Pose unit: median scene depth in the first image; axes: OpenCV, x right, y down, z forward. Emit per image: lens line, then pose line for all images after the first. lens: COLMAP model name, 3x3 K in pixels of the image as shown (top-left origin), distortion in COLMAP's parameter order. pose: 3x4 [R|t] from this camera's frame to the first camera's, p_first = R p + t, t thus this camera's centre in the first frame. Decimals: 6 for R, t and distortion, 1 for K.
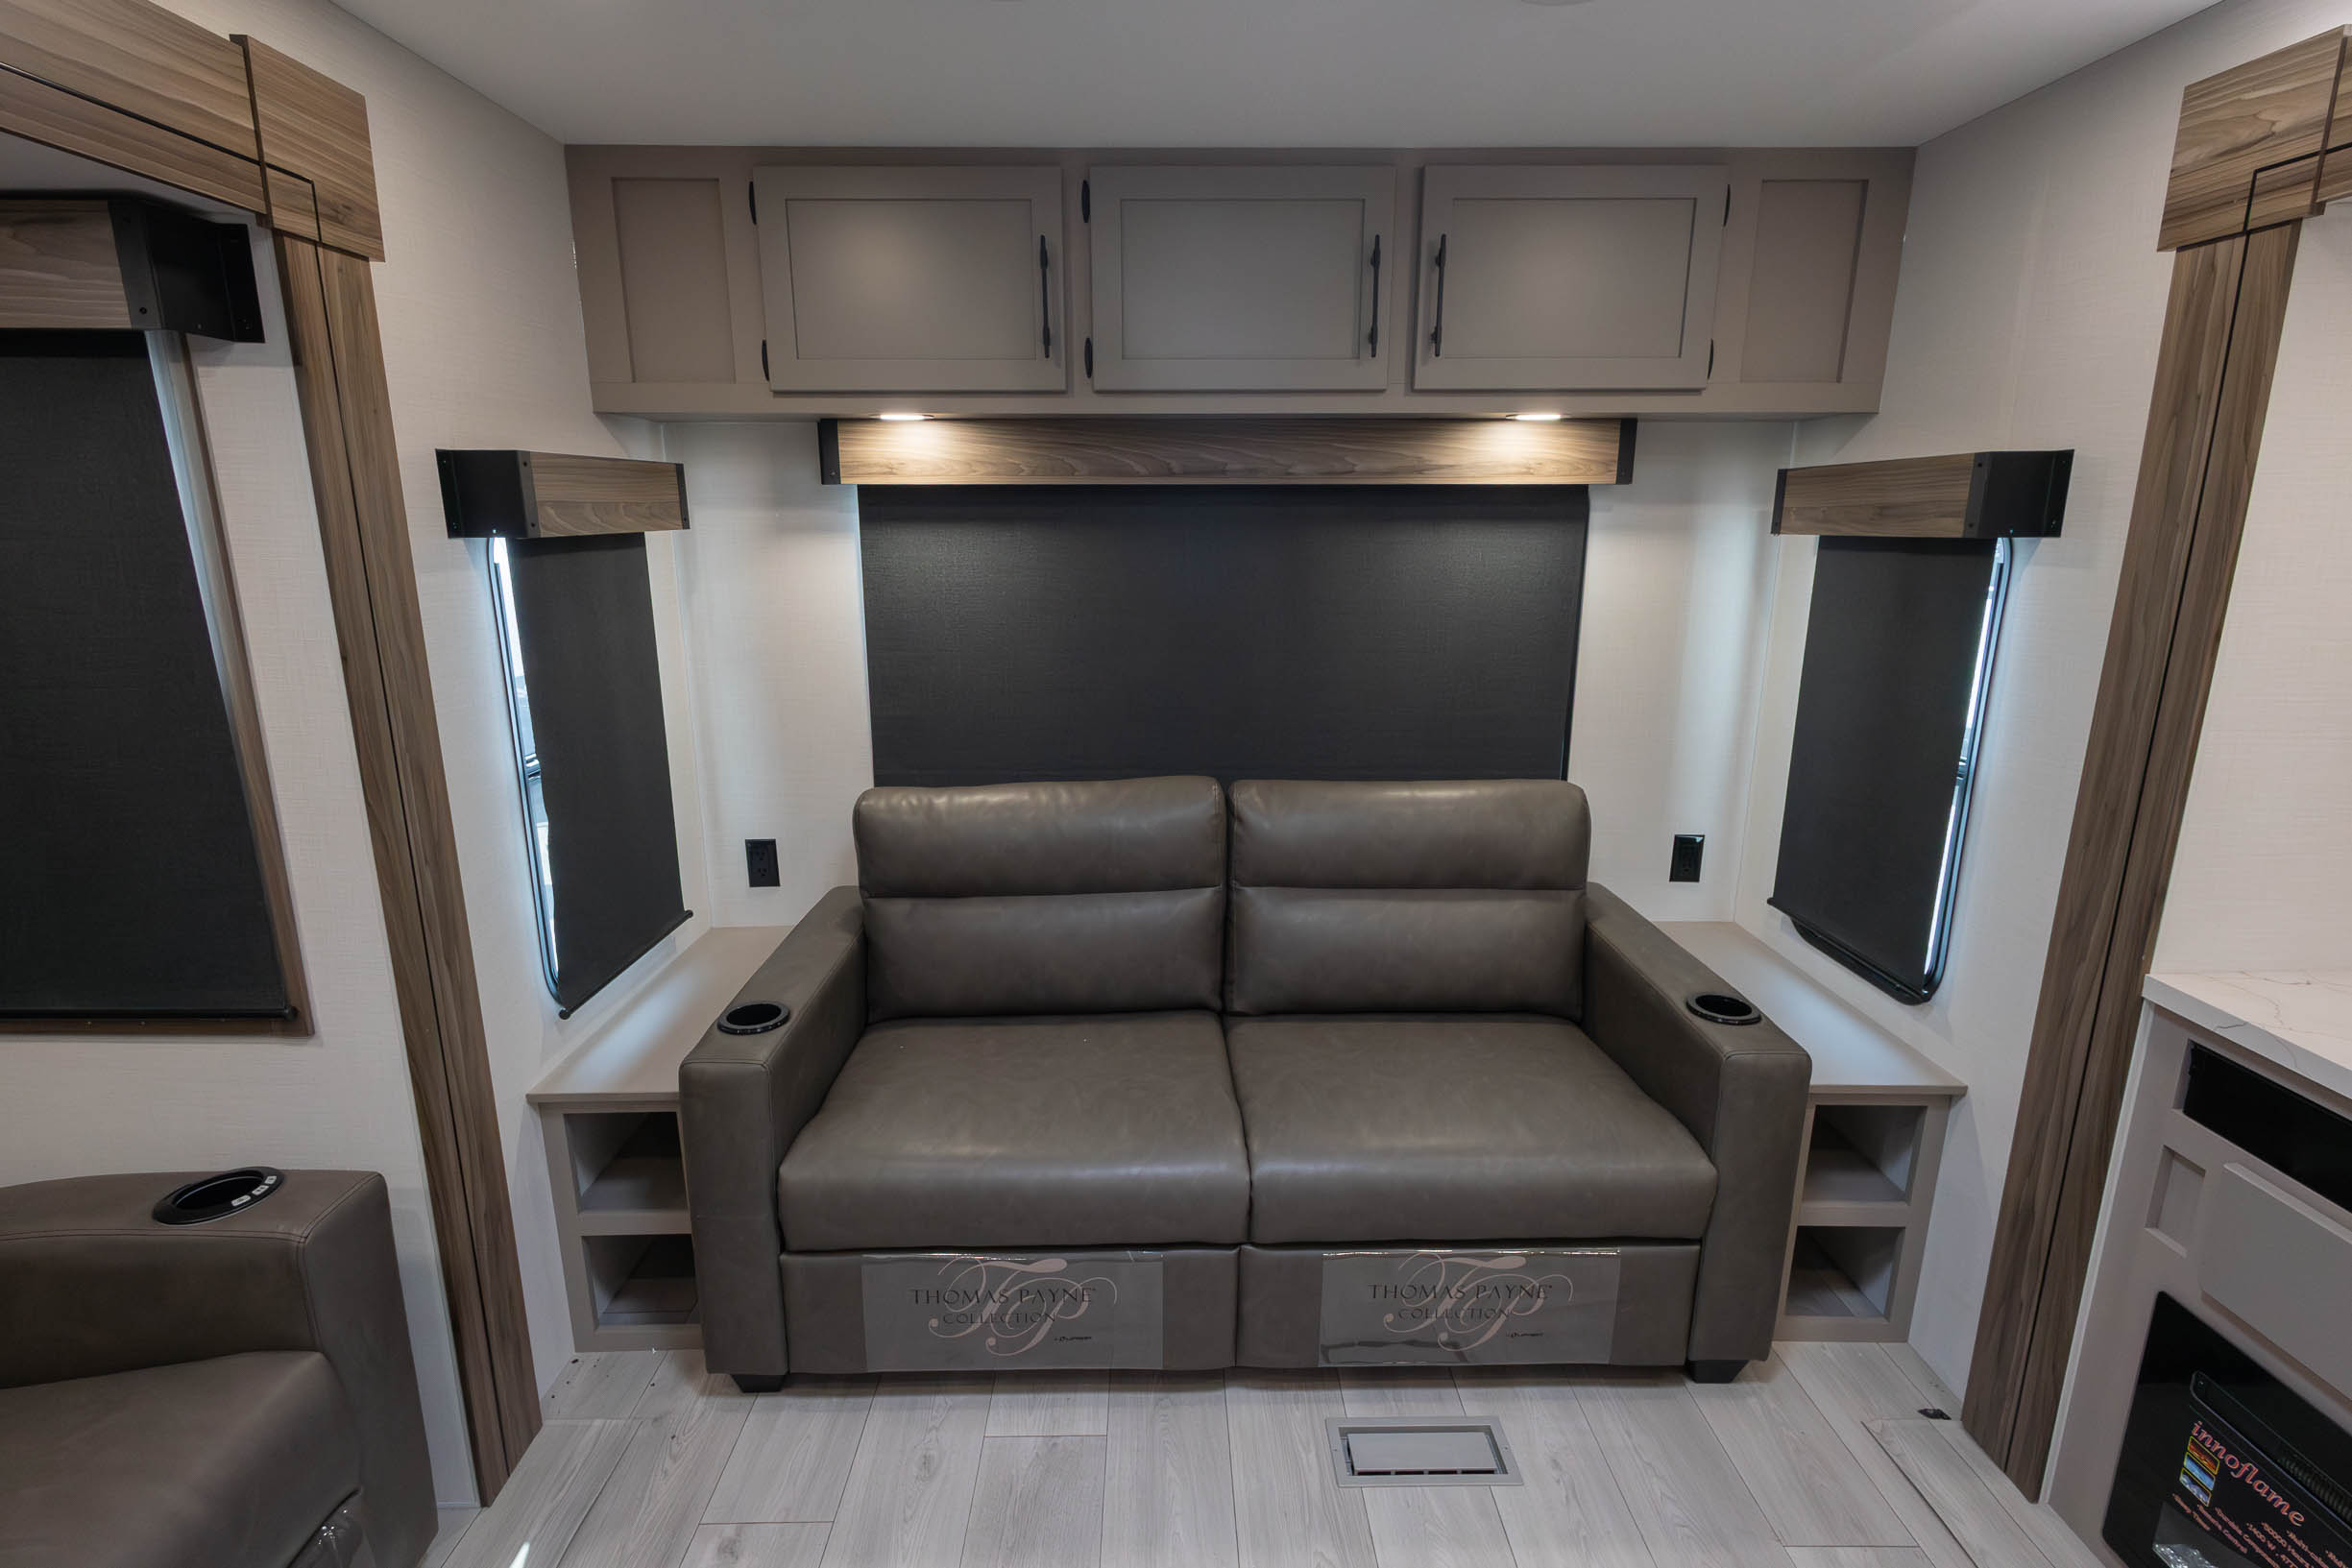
lens RADIAL K [[1080.3, 0, 1187.5], [0, 1080.3, 760.9], [0, 0, 1]] dist [0.012192, -0.005131]
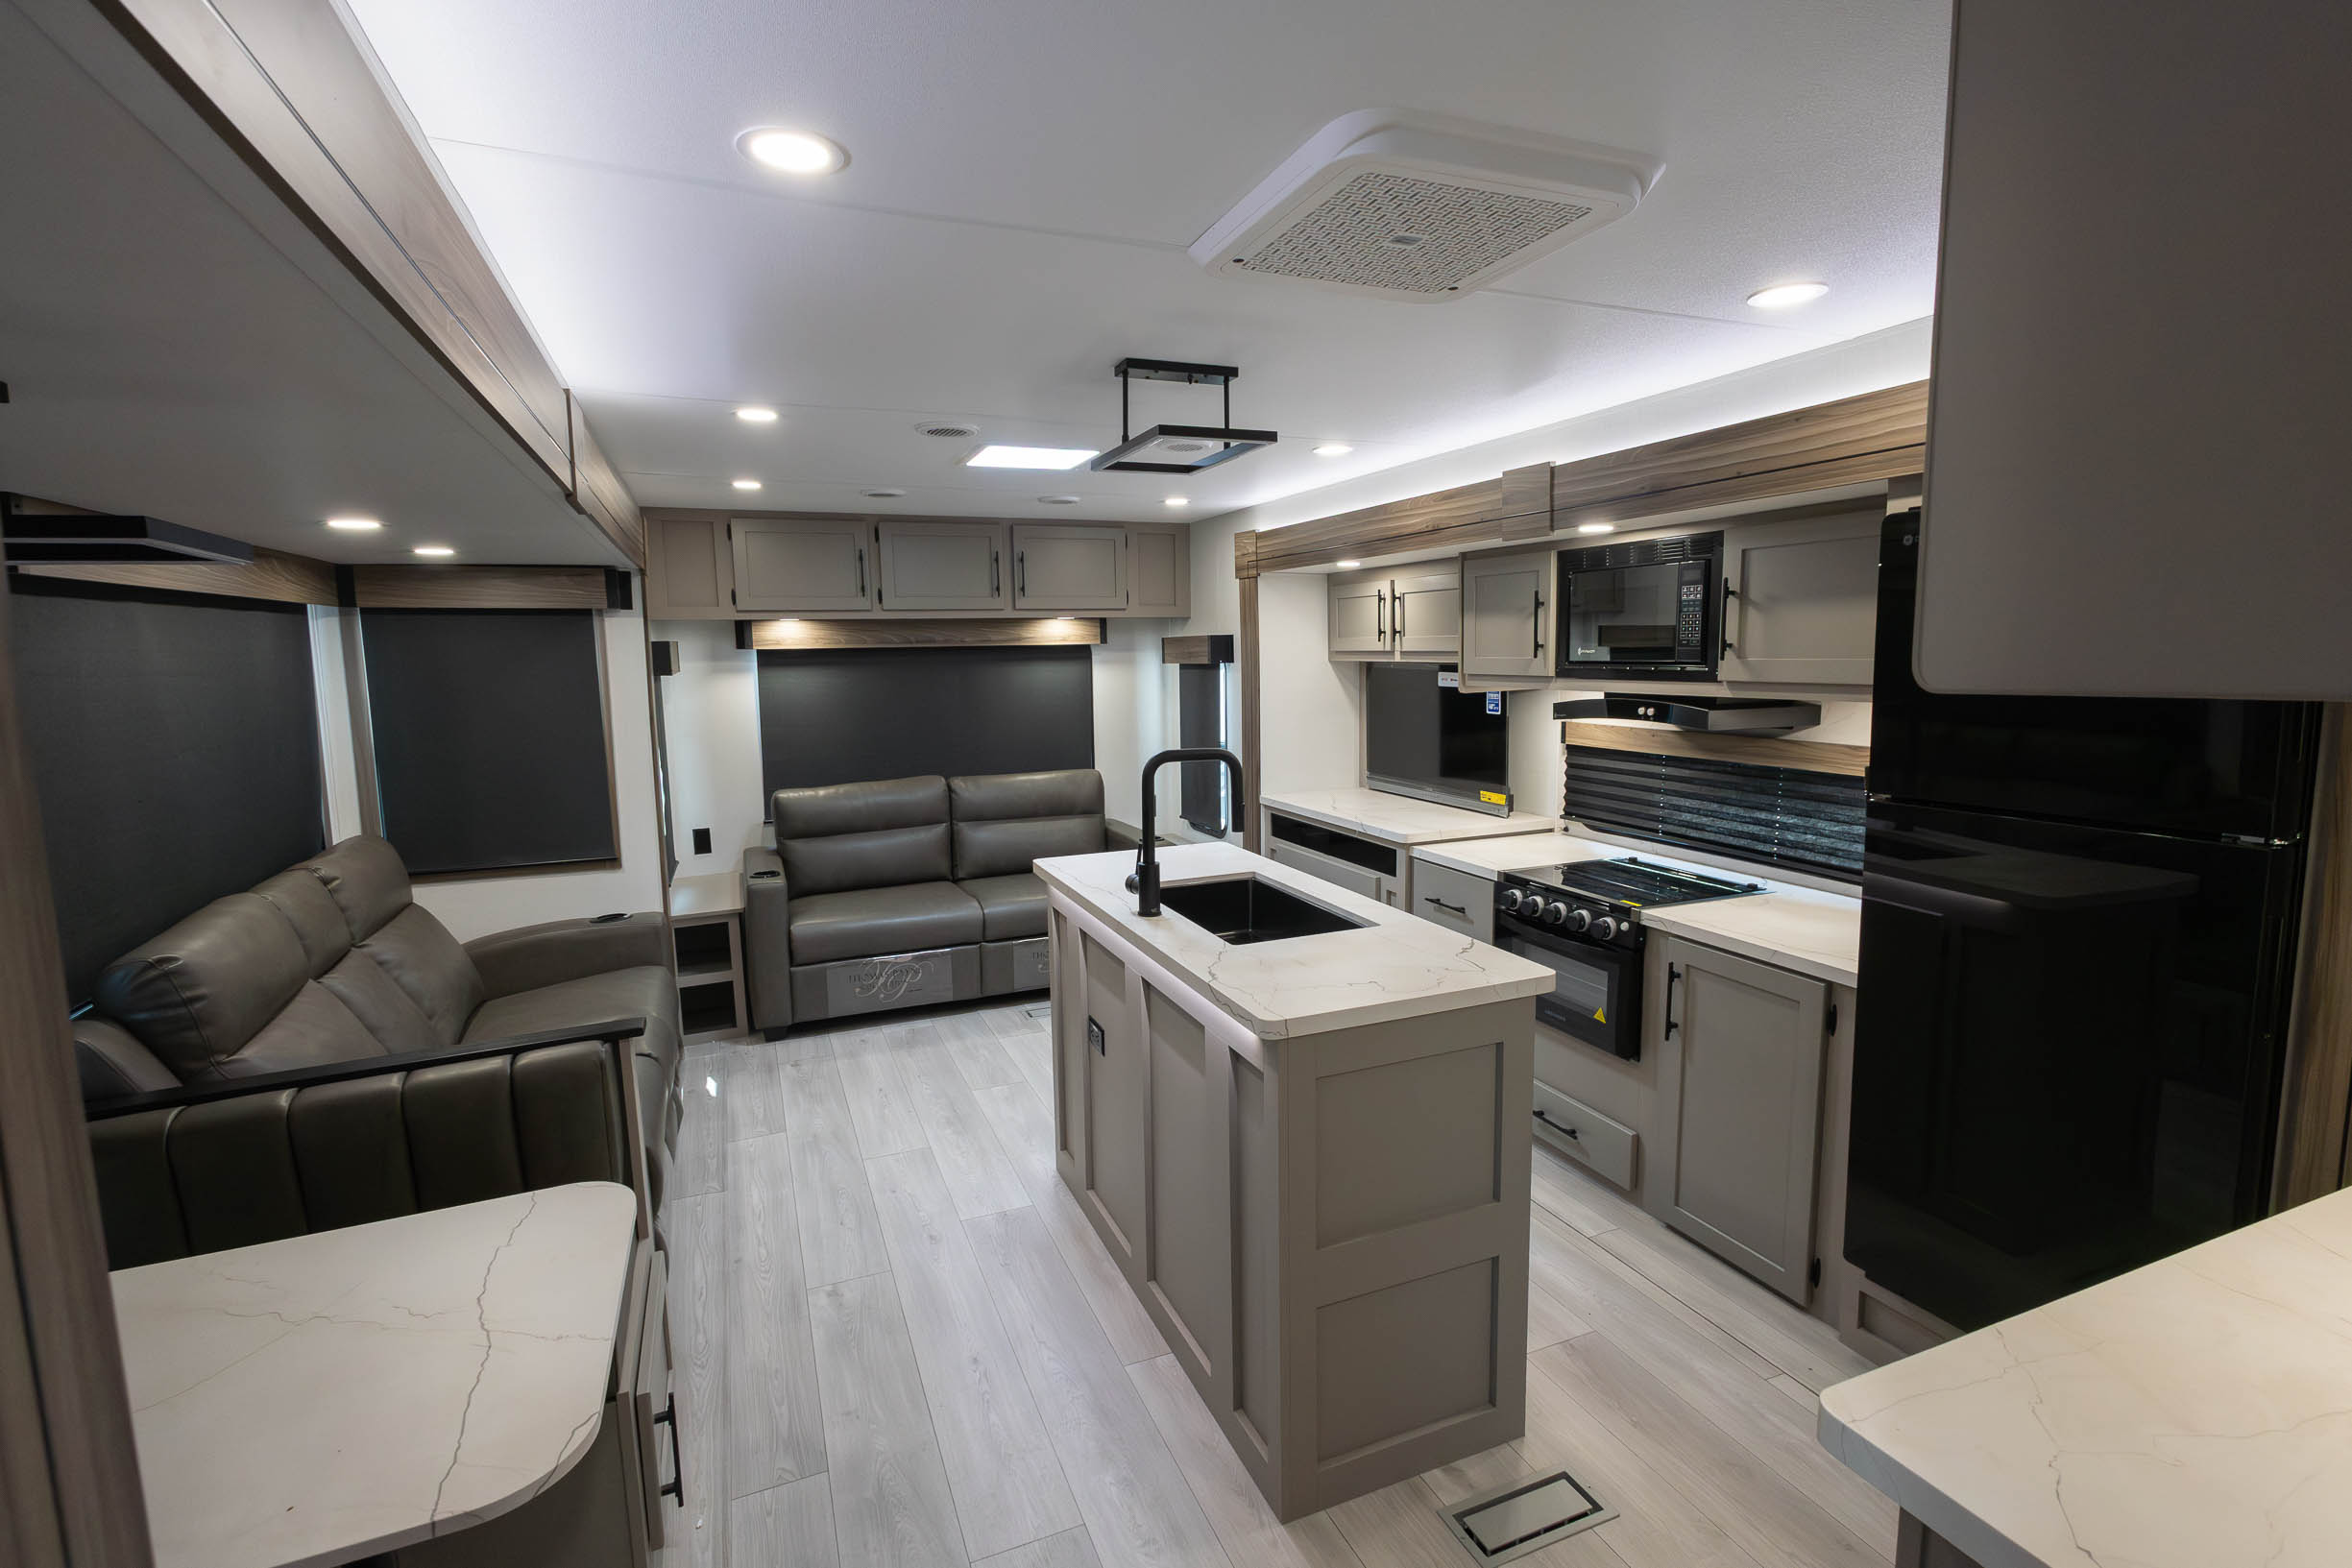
lens RADIAL K [[1080.3, 0, 1176.9], [0, 1080.3, 792.6], [0, 0, 1]] dist [0.012192, -0.005131]
pose [[0.928234, -0.064720, 0.366323, -0.351713], [0.099480, 0.992071, -0.076802, 0.276234], [-0.358448, 0.107733, 0.927313, -1.272230]]
